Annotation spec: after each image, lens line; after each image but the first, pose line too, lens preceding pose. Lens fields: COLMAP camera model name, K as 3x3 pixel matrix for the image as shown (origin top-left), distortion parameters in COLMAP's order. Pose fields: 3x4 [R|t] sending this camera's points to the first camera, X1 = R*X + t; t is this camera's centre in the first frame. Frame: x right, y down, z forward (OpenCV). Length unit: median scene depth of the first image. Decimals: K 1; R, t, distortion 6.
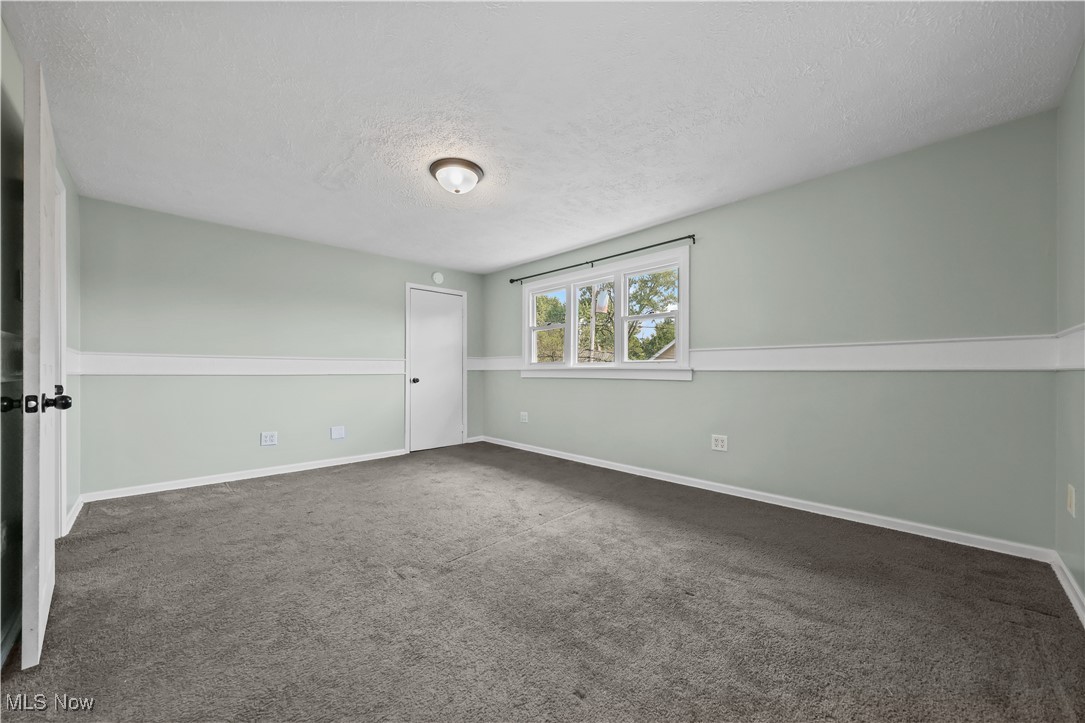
lens RADIAL K [[398.2, 0, 540.3], [0, 398.2, 367.2], [0, 0, 1]] dist [-0.000378, 0.000106]
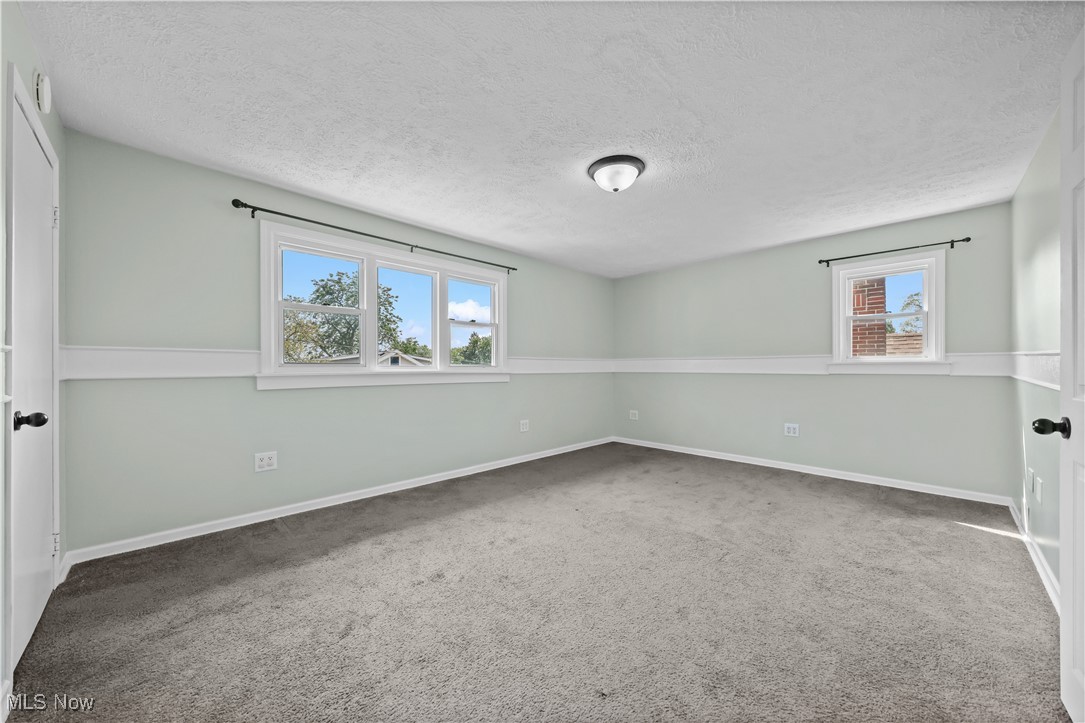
lens RADIAL K [[398.2, 0, 540.1], [0, 398.2, 366.8], [0, 0, 1]] dist [-0.000378, 0.000106]
pose [[-0.014619, -0.000235, 0.999893, -0.827671], [-0.010236, 0.999948, 0.000086, -0.014070], [-0.999841, -0.010234, -0.014621, 0.858976]]
